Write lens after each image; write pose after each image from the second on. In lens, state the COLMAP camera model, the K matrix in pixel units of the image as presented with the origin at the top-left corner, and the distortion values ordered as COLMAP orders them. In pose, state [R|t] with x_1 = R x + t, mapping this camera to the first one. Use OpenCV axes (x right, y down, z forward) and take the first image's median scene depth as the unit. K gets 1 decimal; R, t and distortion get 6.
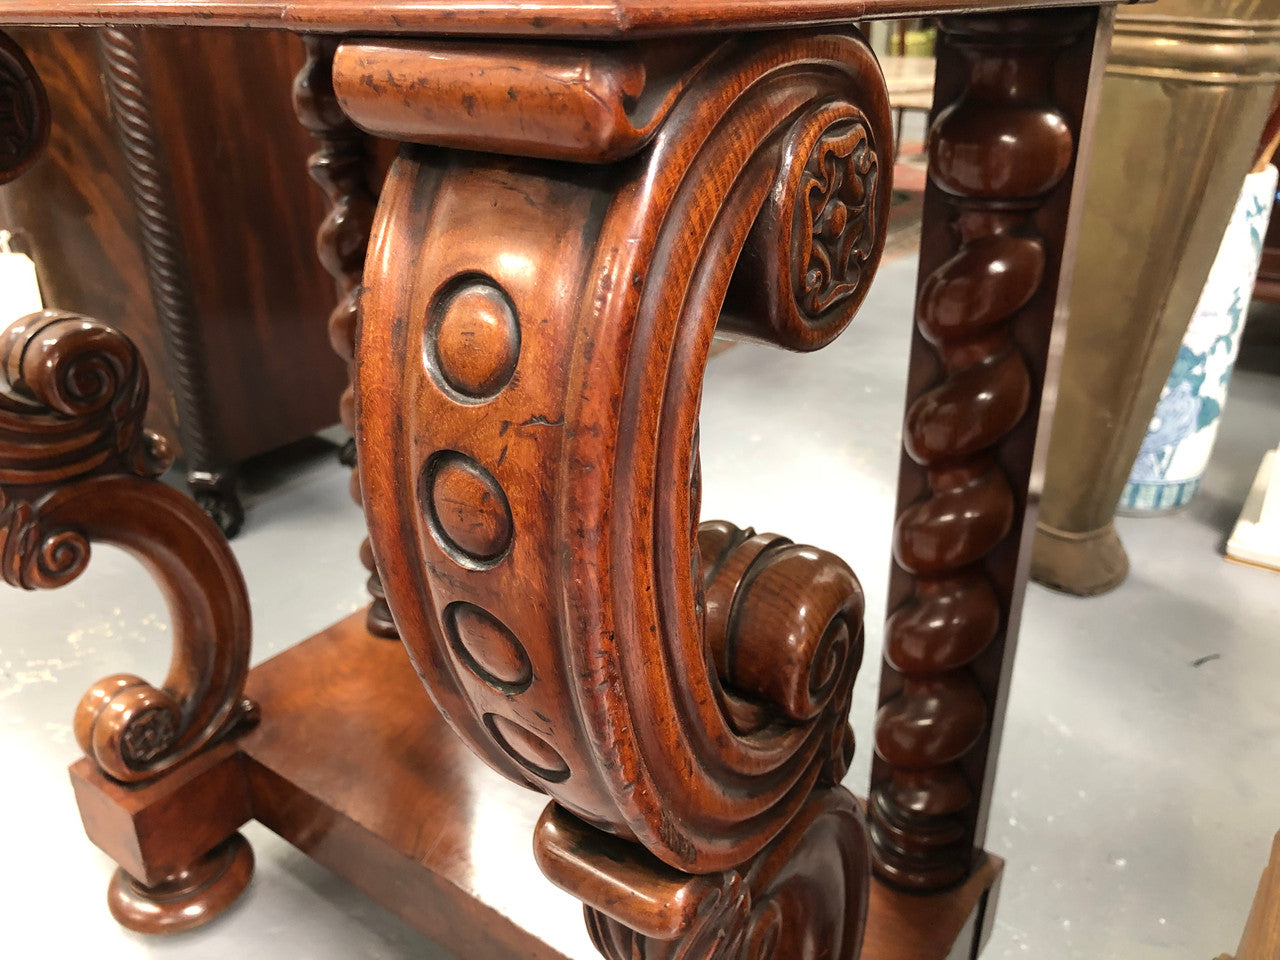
lens RADIAL K [[1062.1, 0, 648.6], [0, 1062.1, 469.2], [0, 0, 1]] dist [0.024554, -0.029173]
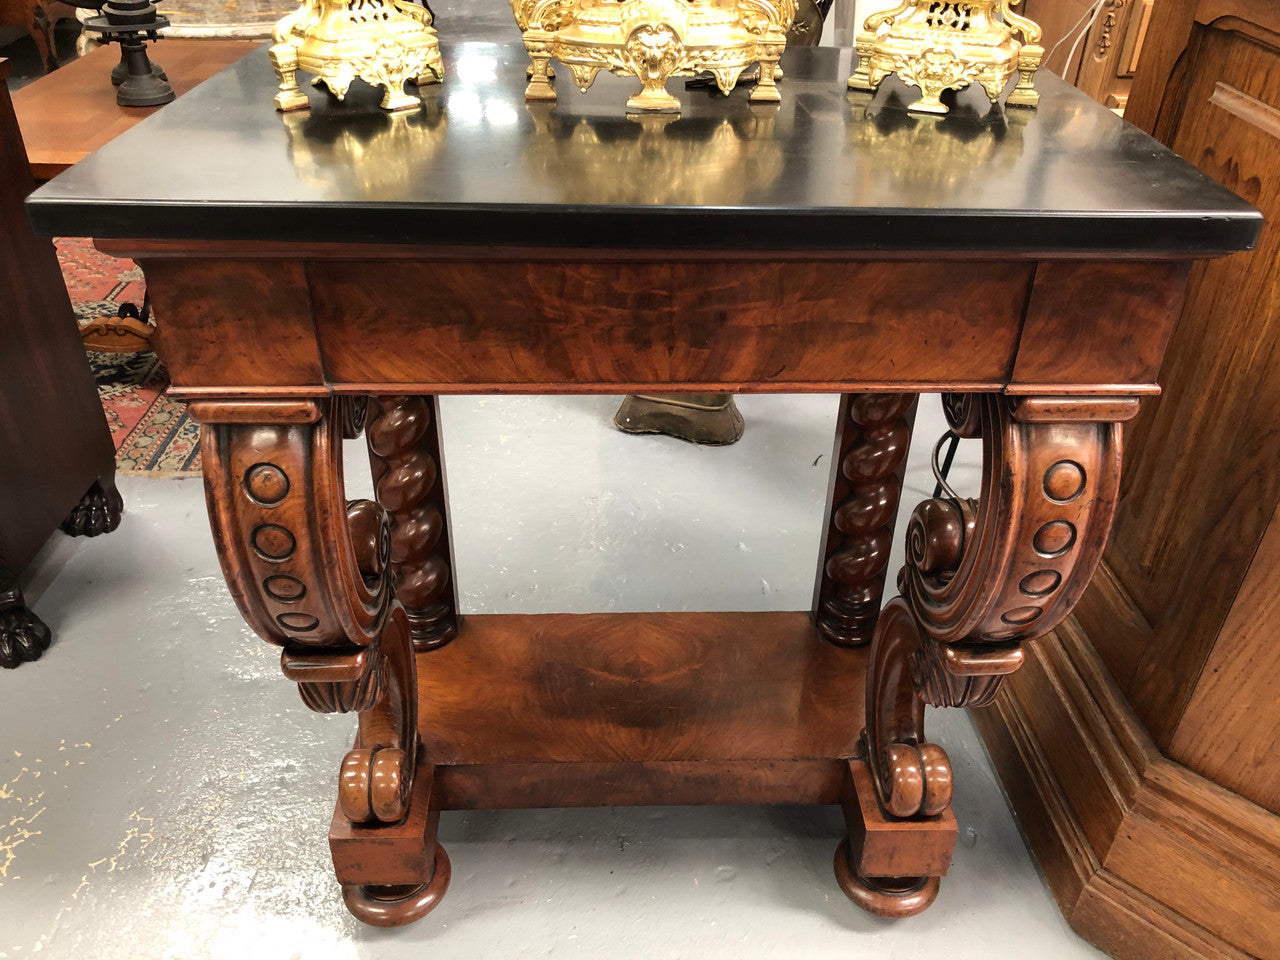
lens RADIAL K [[1062.1, 0, 640.5], [0, 1062.1, 462.9], [0, 0, 1]] dist [0.024554, -0.029173]
pose [[0.786271, -0.316095, 0.530906, -1.246432], [0.235539, 0.947692, 0.215412, -0.513220], [-0.571226, -0.044323, 0.819595, -0.339317]]
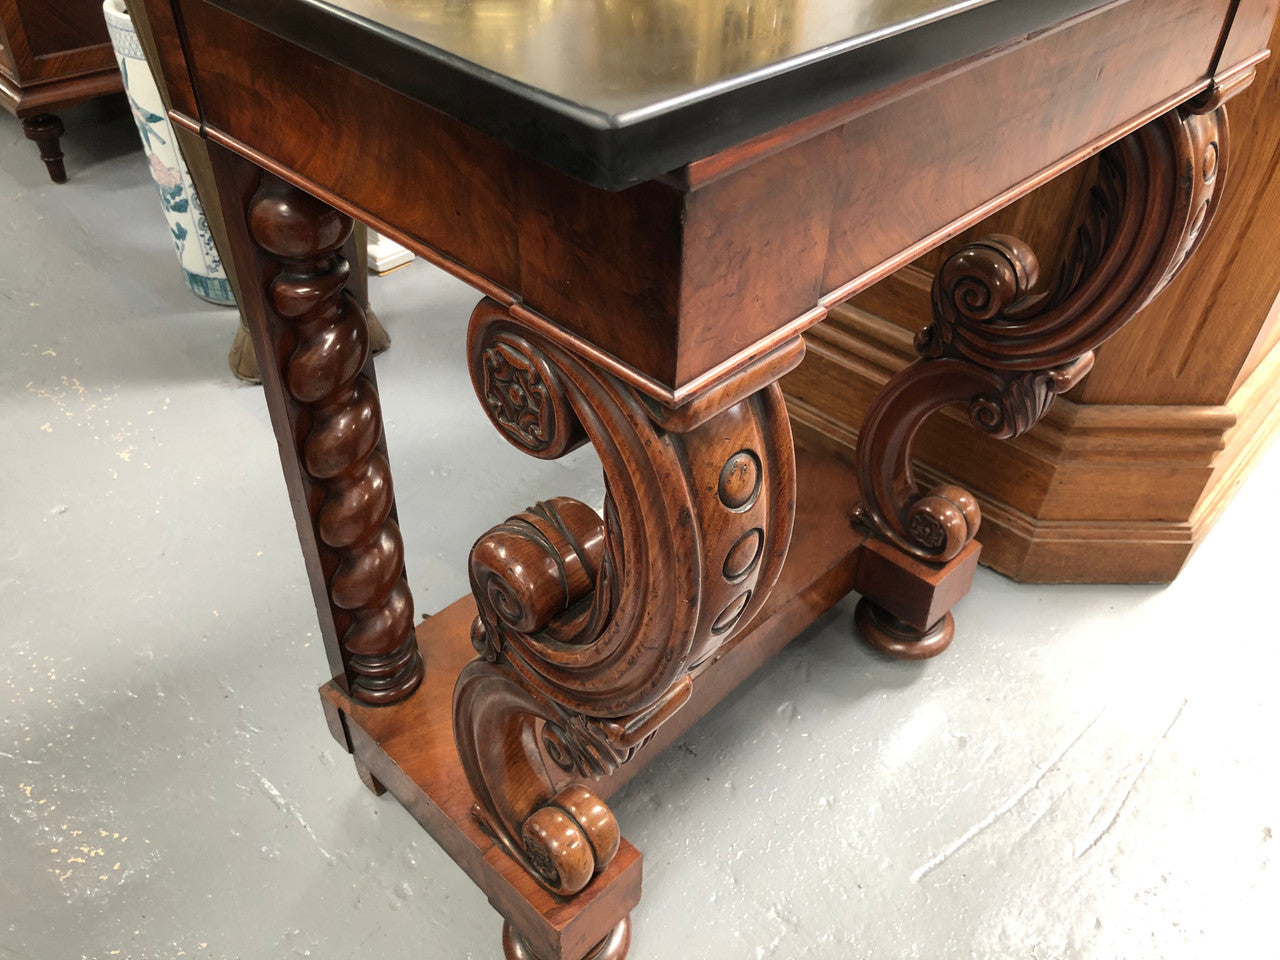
lens RADIAL K [[1062.1, 0, 647.5], [0, 1062.1, 466.4], [0, 0, 1]] dist [0.024554, -0.029173]
pose [[0.140376, -0.615928, 0.775195, -1.641927], [0.384574, 0.755392, 0.530553, -0.850489], [-0.912358, 0.223643, 0.342909, 0.789355]]
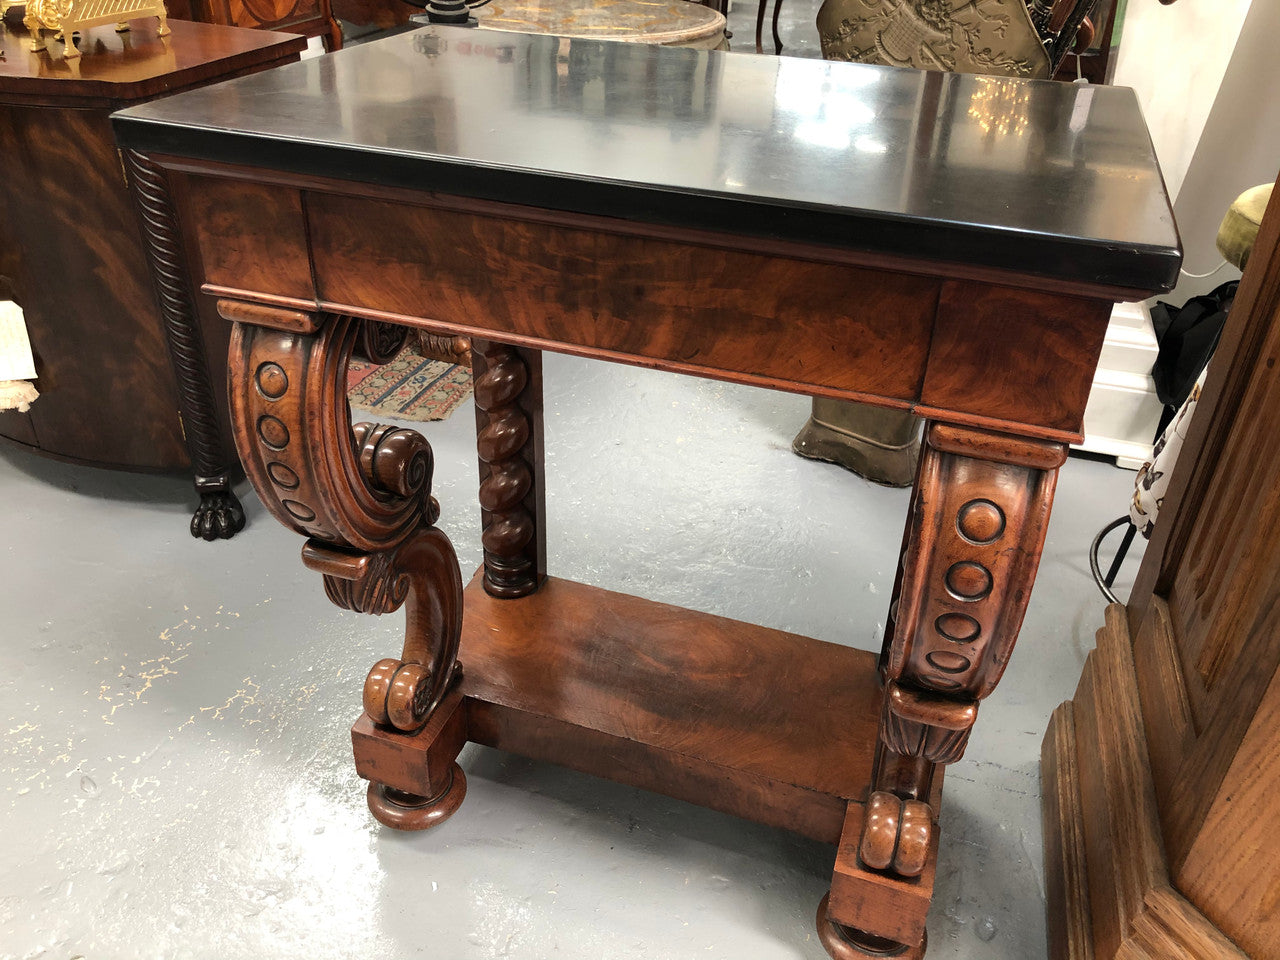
lens RADIAL K [[1062.1, 0, 638.4], [0, 1062.1, 457.0], [0, 0, 1]] dist [0.024554, -0.029173]
pose [[0.952203, -0.125561, 0.278467, -0.843547], [0.092356, 0.987287, 0.129363, -0.349636], [-0.291170, -0.097462, 0.951694, -0.642851]]
